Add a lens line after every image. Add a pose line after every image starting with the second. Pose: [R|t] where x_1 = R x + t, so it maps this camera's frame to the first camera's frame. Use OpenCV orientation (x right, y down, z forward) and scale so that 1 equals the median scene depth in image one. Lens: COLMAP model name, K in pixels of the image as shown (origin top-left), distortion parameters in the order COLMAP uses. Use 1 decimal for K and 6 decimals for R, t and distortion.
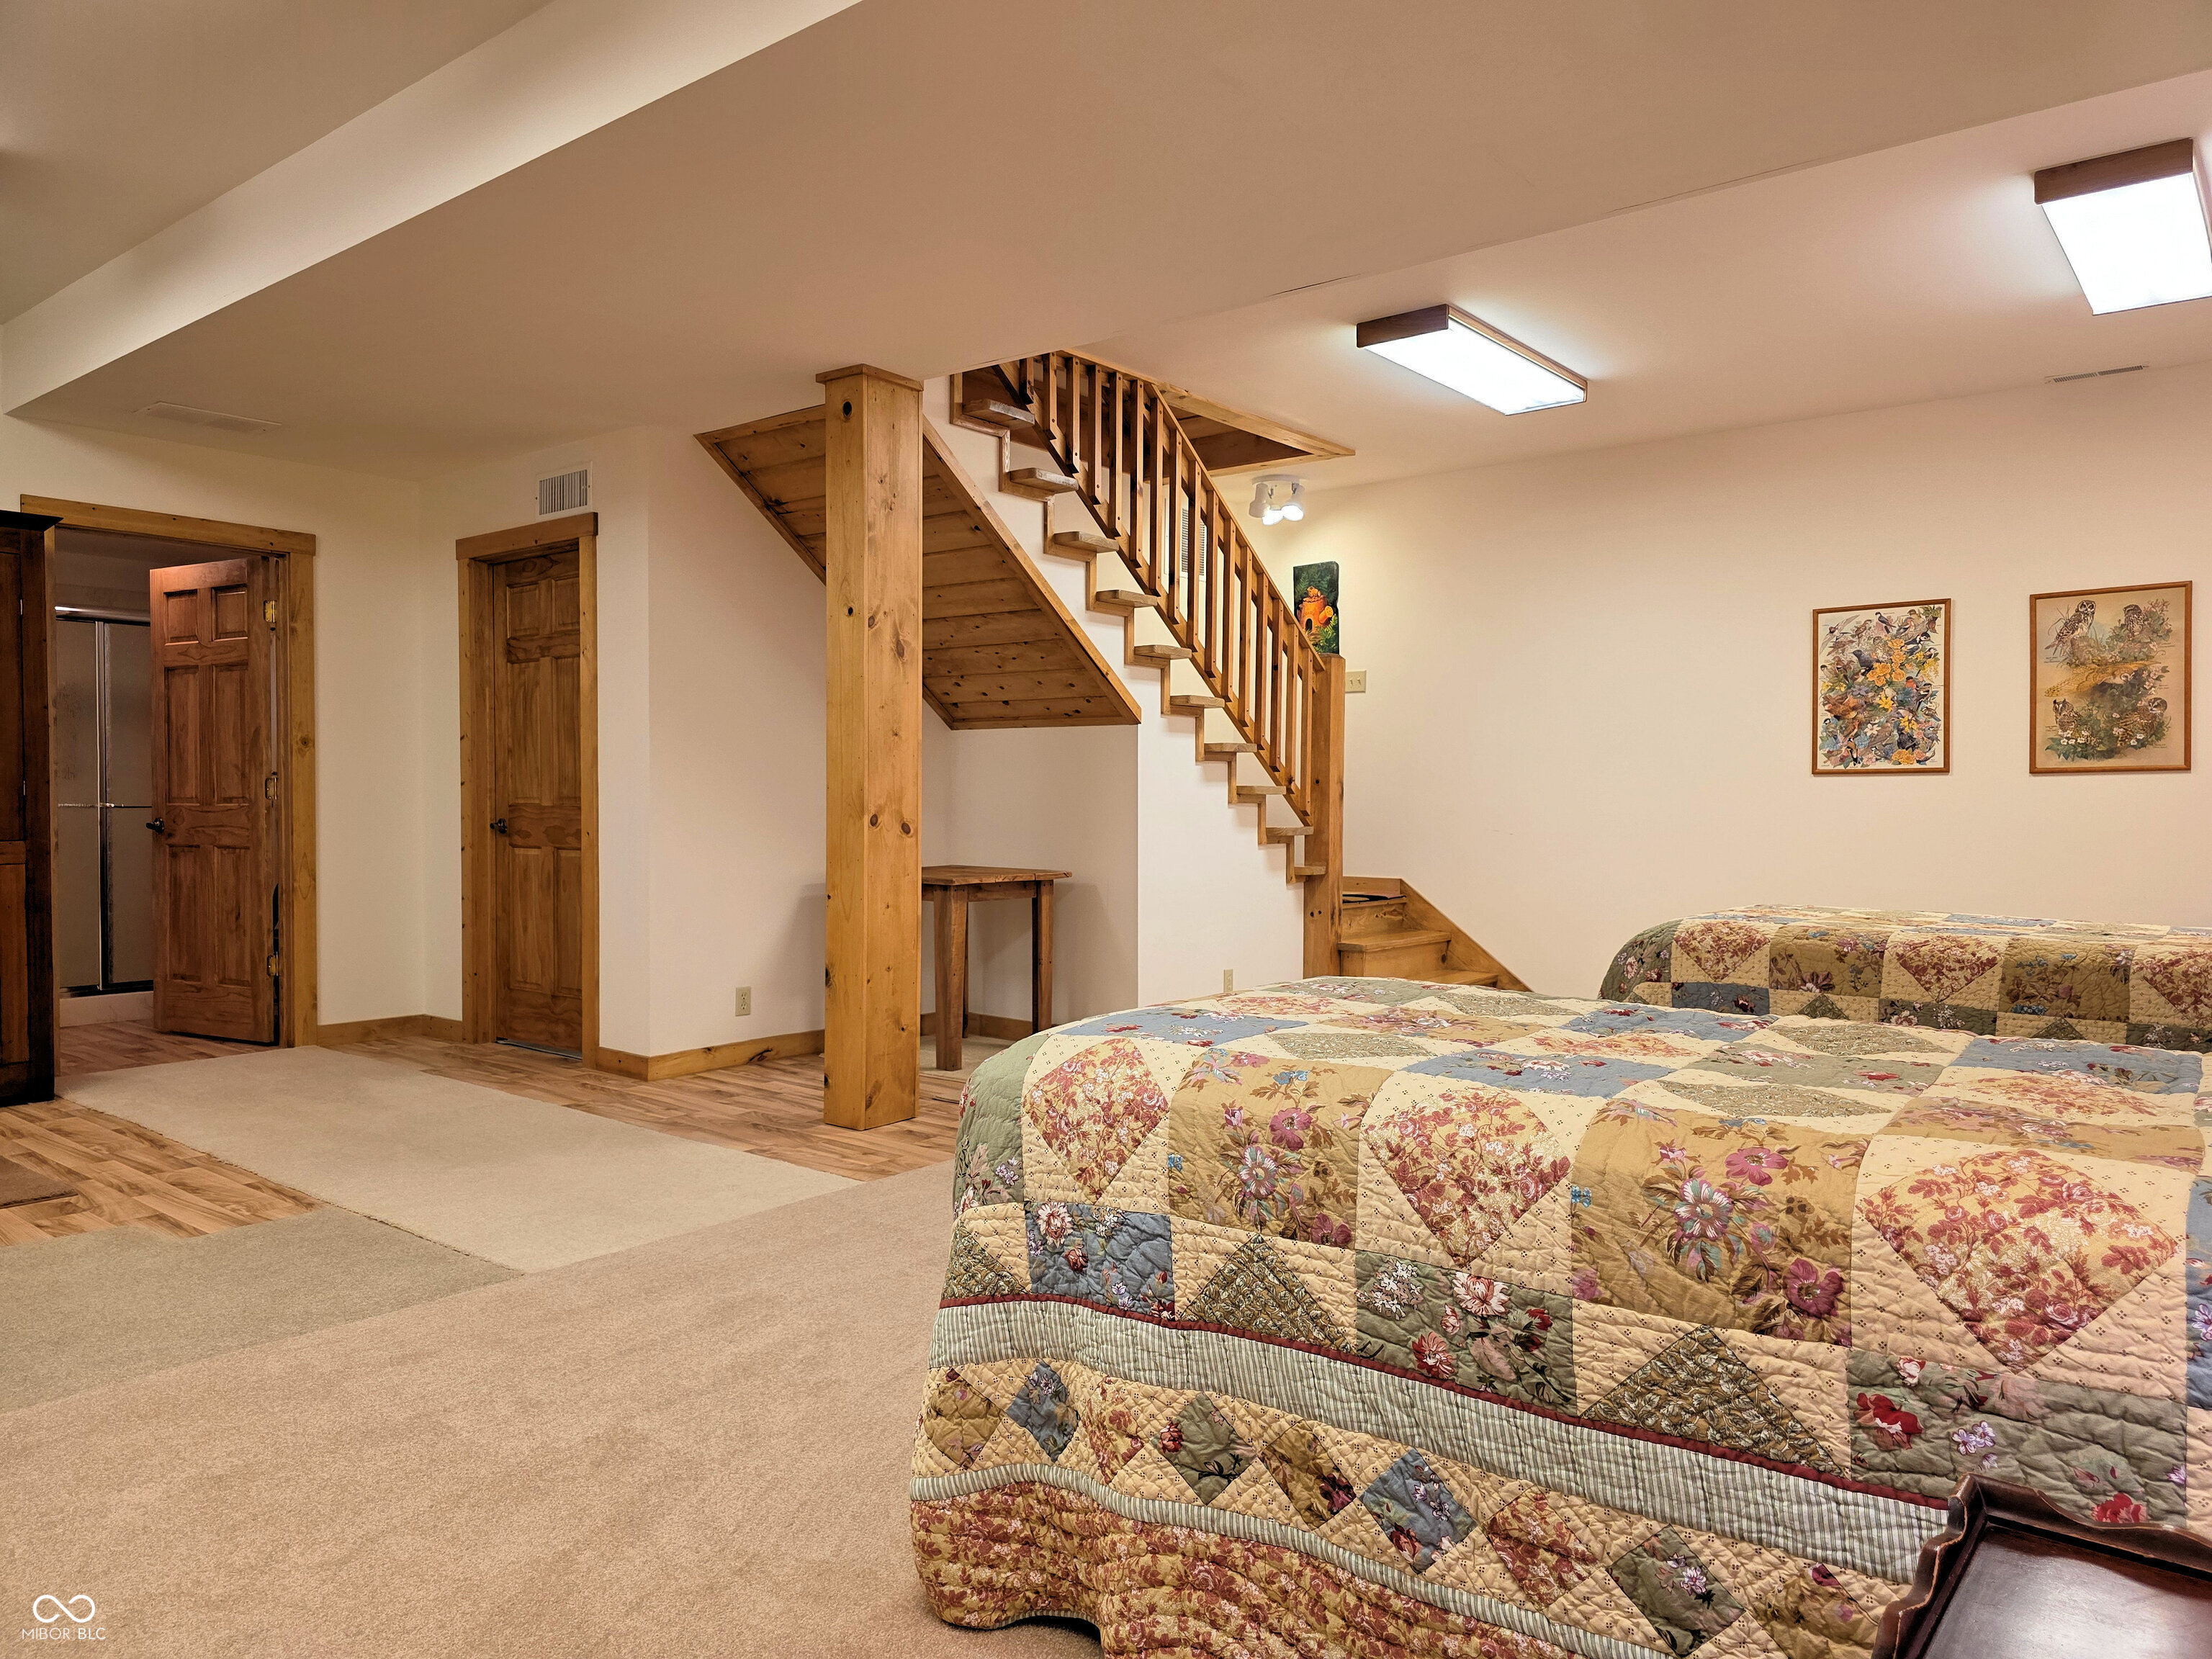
lens RADIAL K [[1494.7, 0, 1090.4], [0, 1494.7, 826.3], [0, 0, 1]] dist [0.085549, -0.081906]
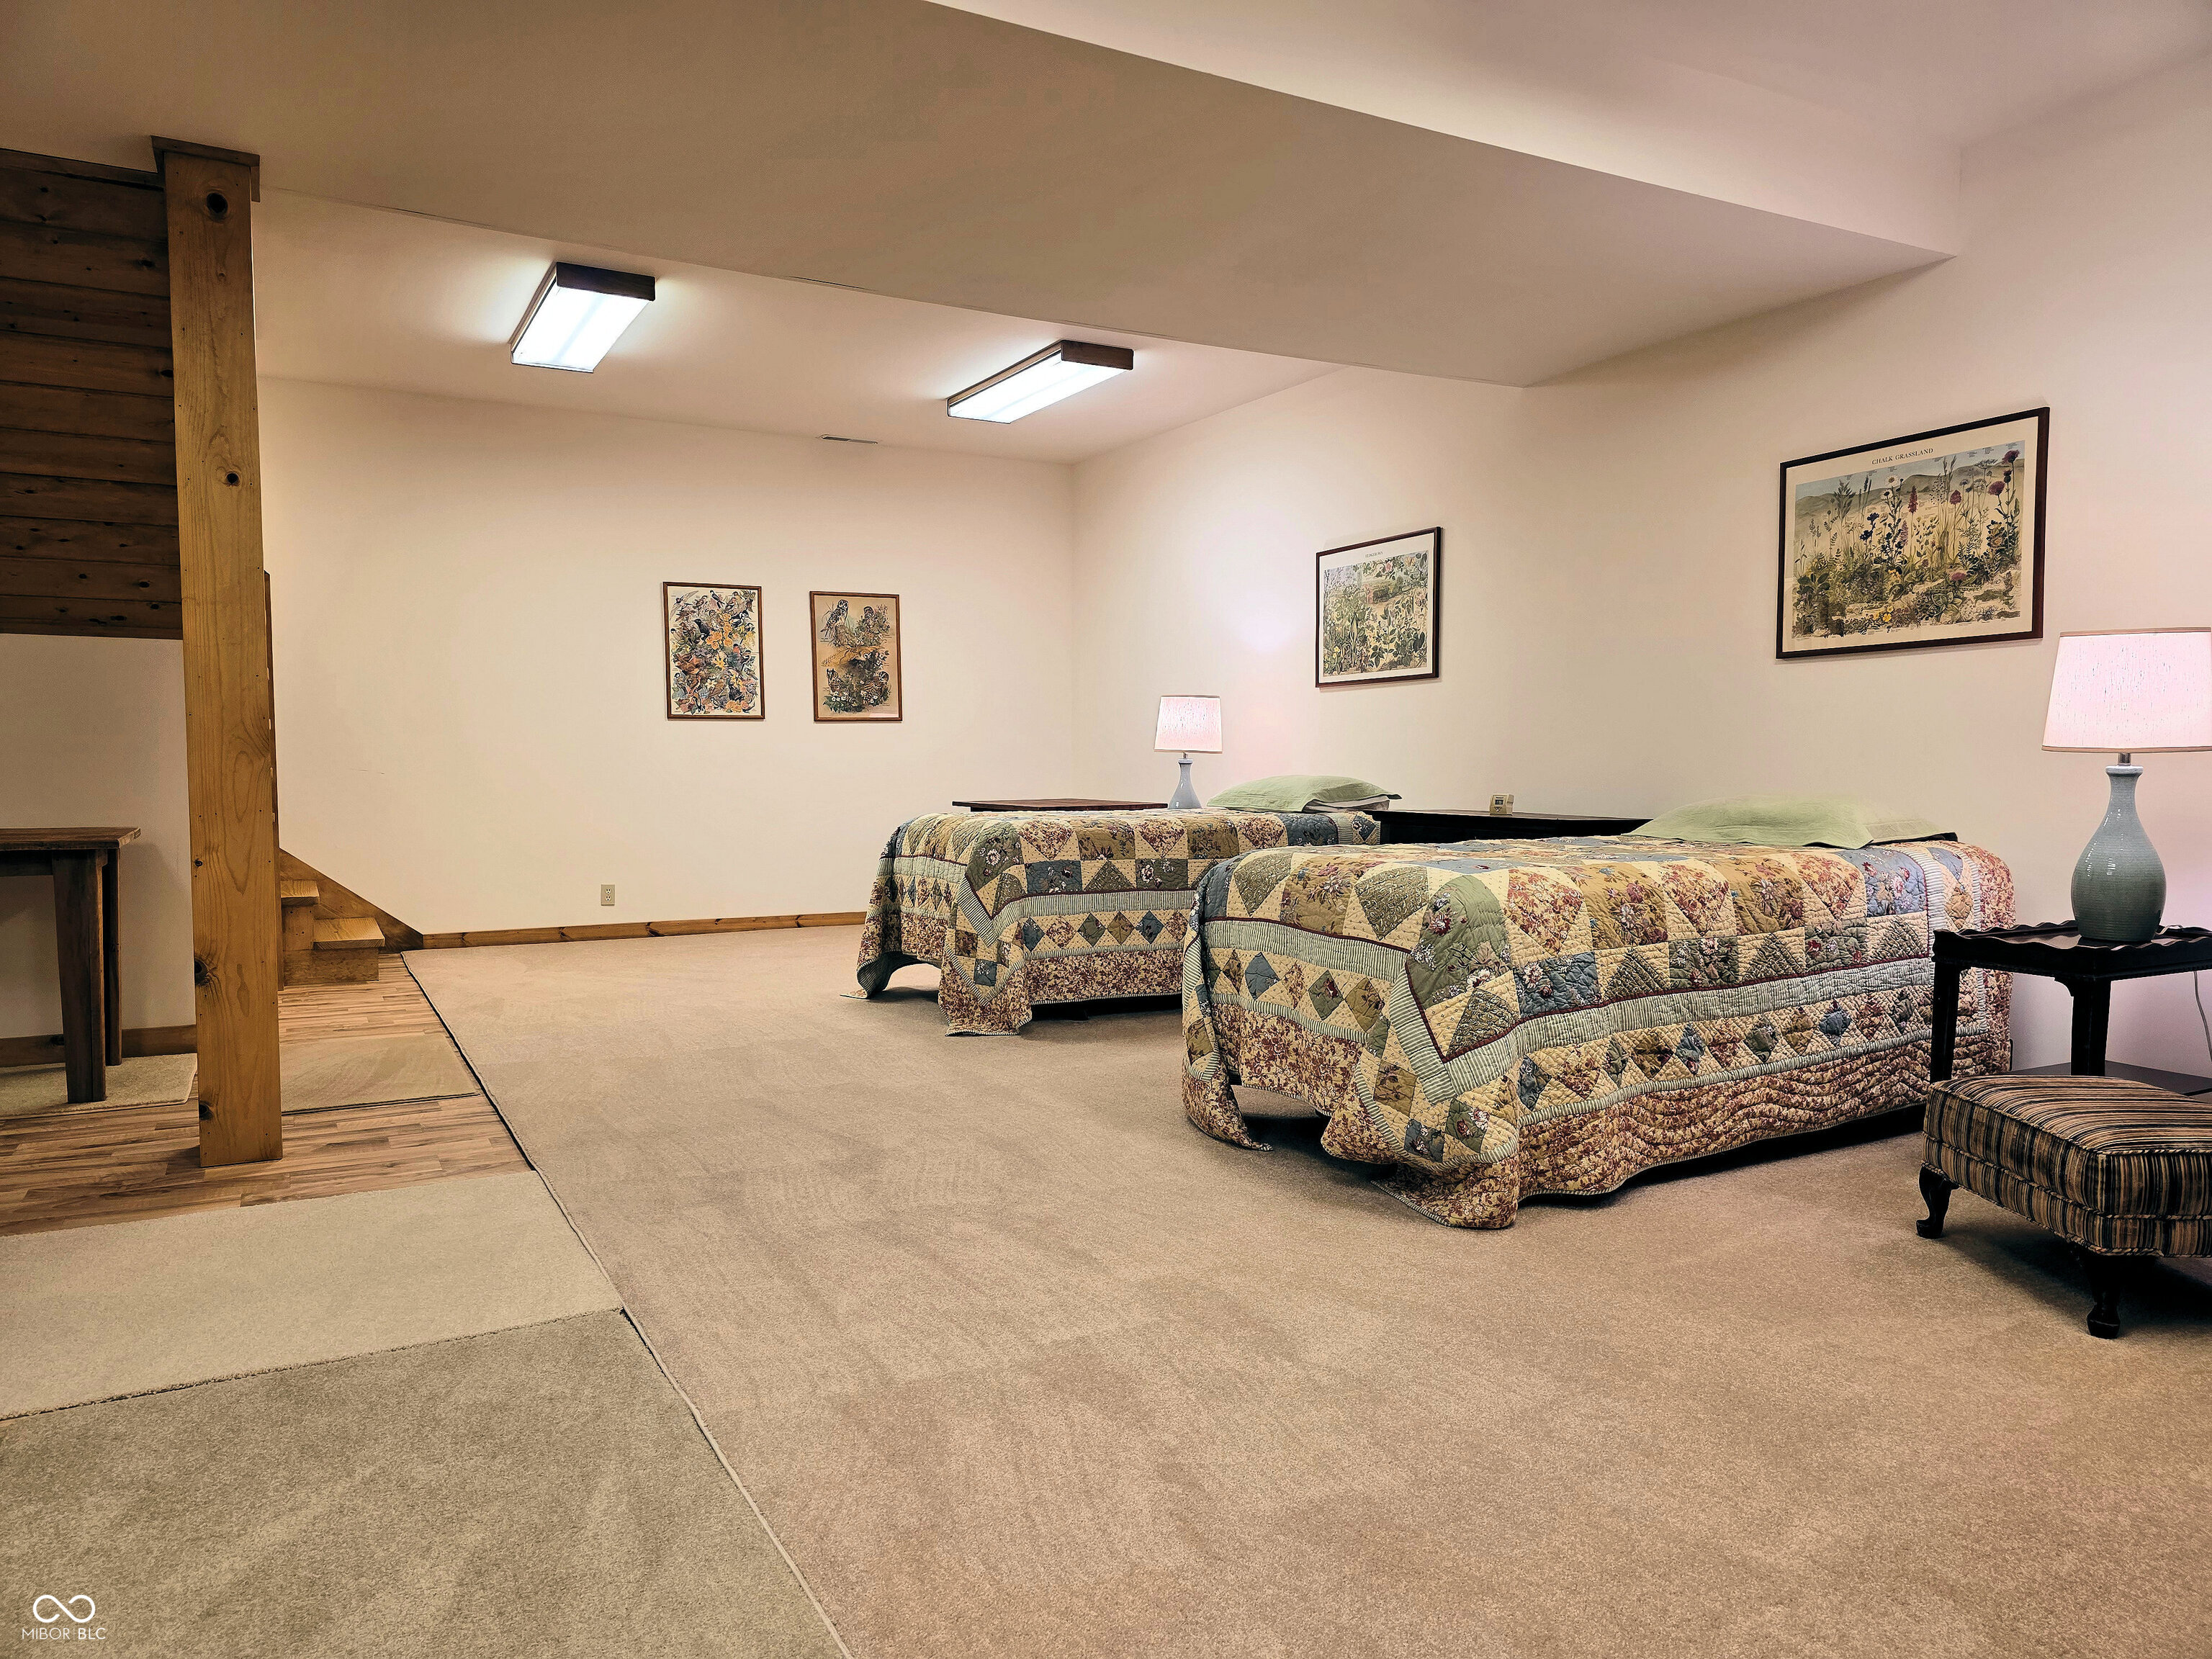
lens RADIAL K [[1494.7, 0, 1090.4], [0, 1494.7, 826.3], [0, 0, 1]] dist [0.085549, -0.081906]
pose [[0.381661, -0.050213, 0.922937, -0.951194], [0.017206, 0.998736, 0.047222, 0.001501], [-0.924142, -0.002143, 0.382043, 0.425757]]
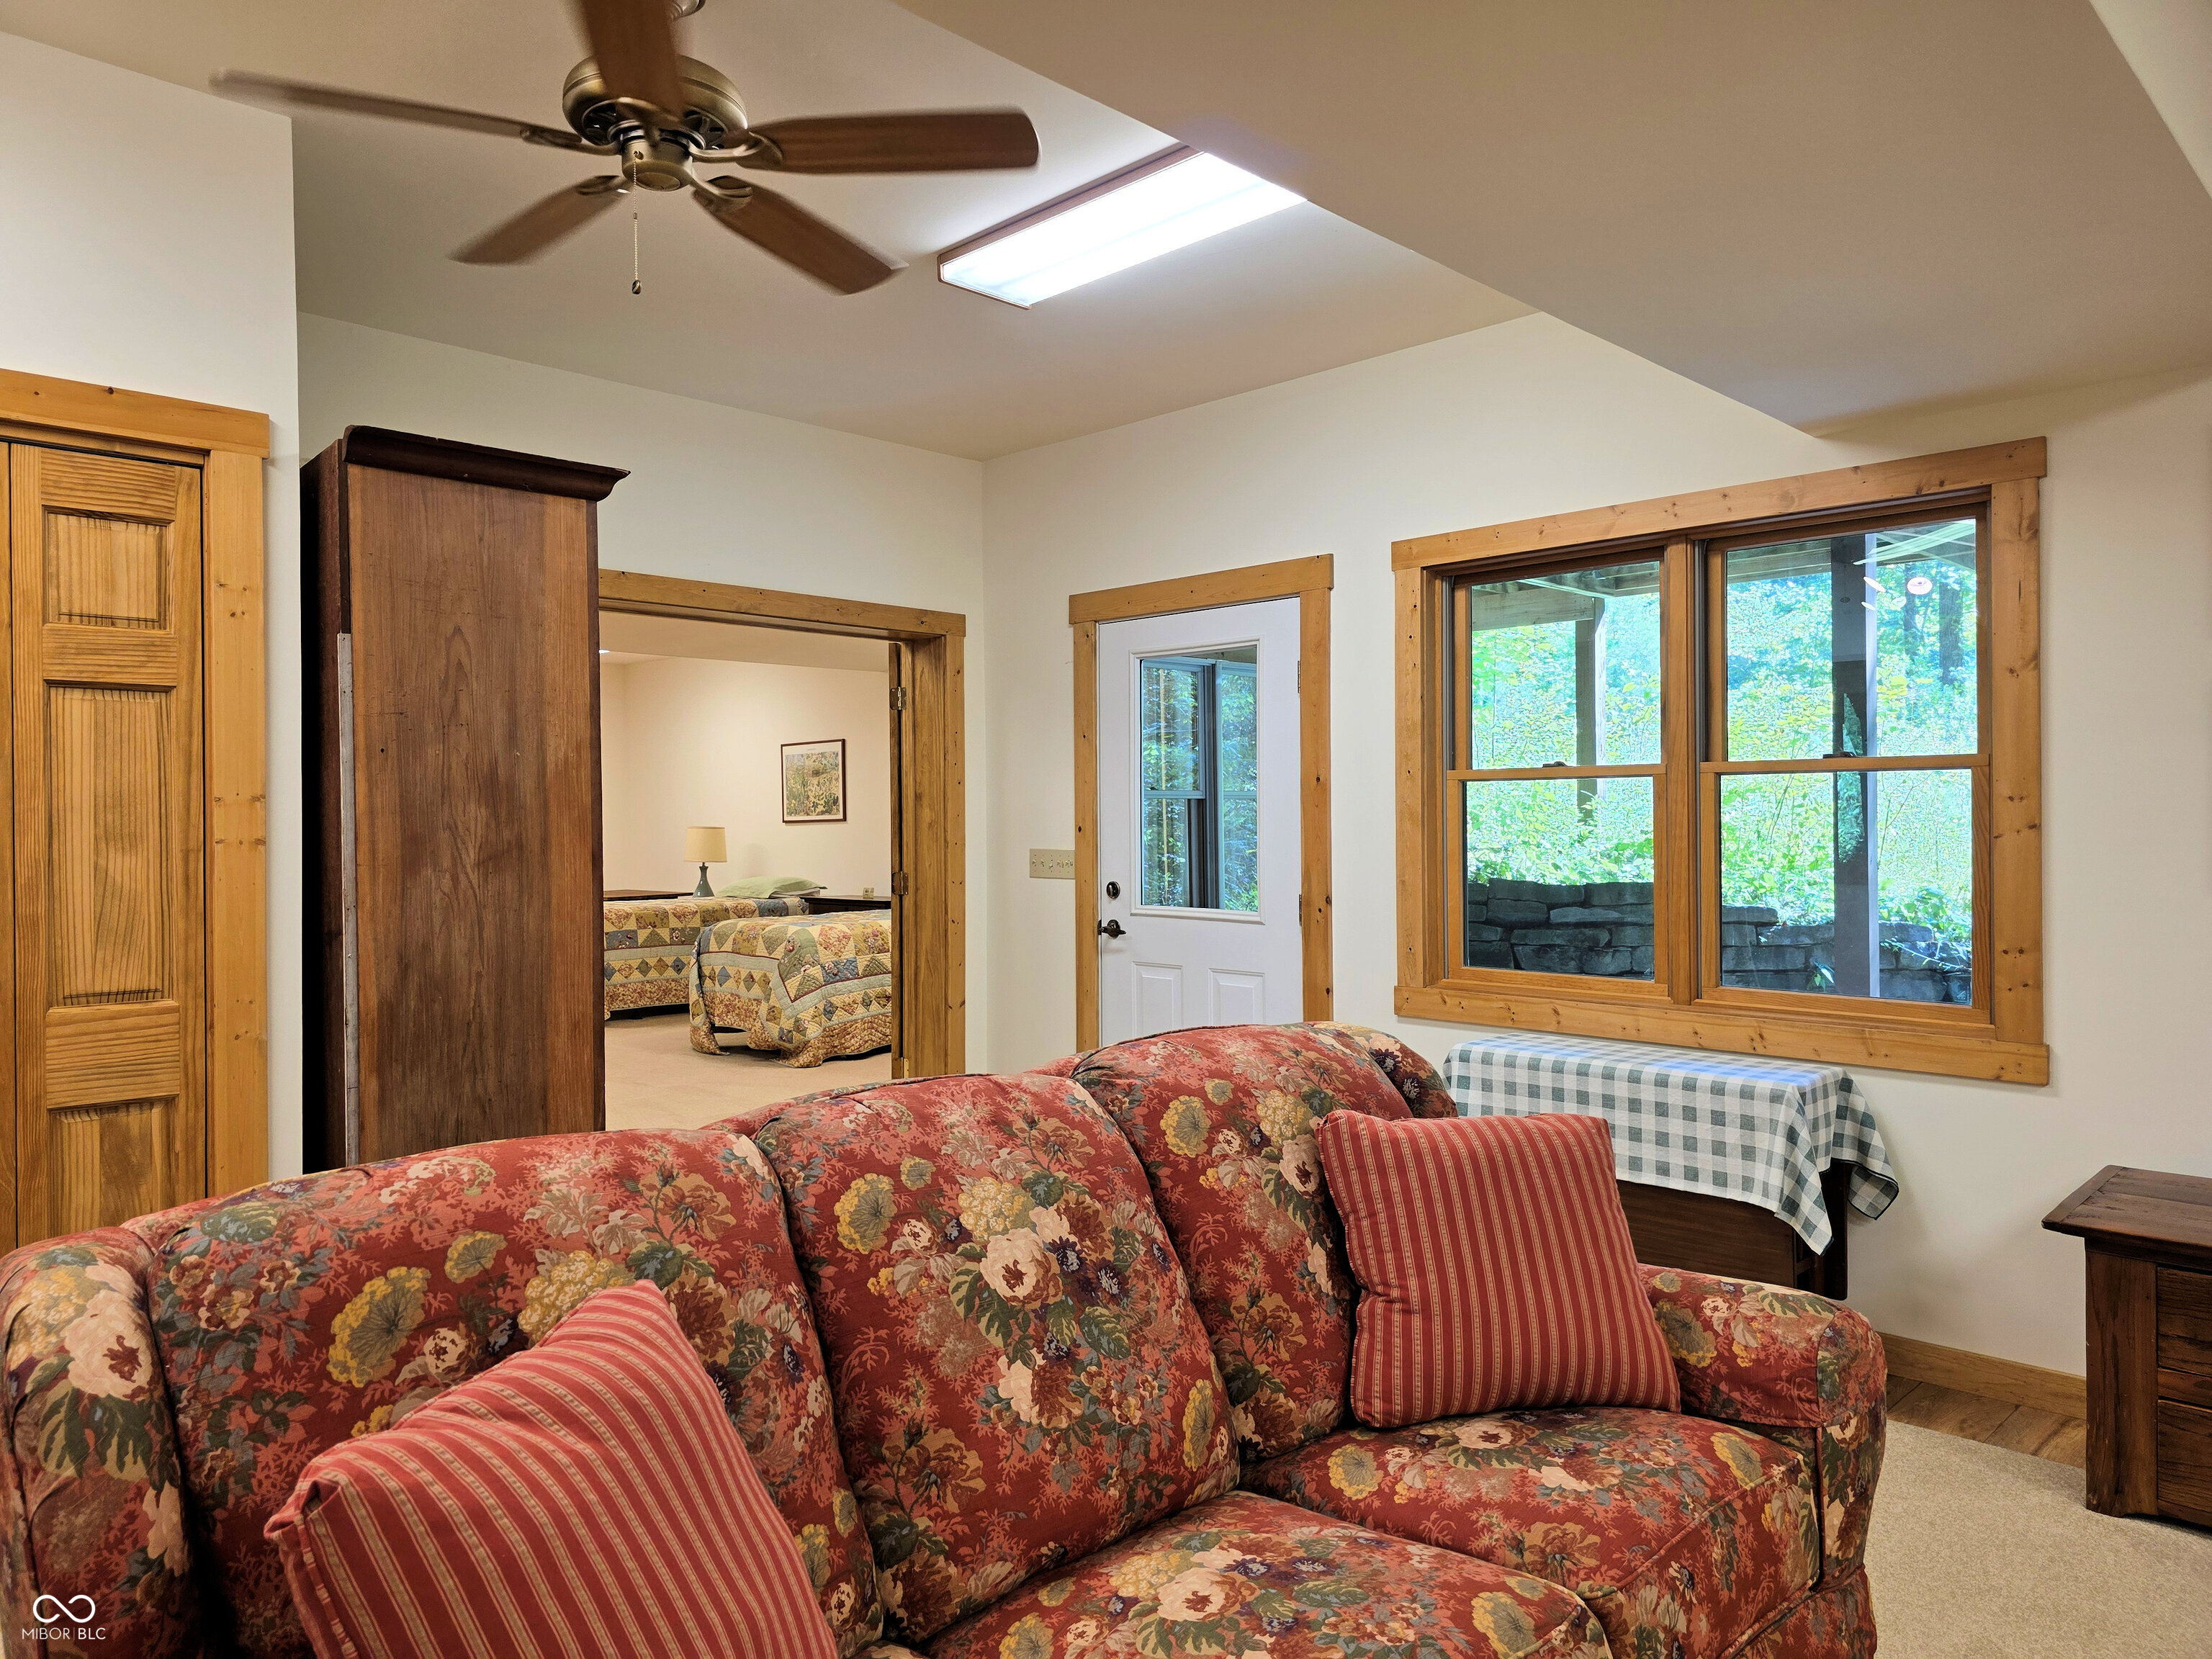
lens RADIAL K [[1494.7, 0, 1090.4], [0, 1494.7, 826.3], [0, 0, 1]] dist [0.085549, -0.081906]
pose [[0.100548, -0.010533, 0.994876, -2.243712], [0.028079, 0.999576, 0.007745, -0.081419], [-0.994536, 0.027157, 0.100801, -0.106113]]
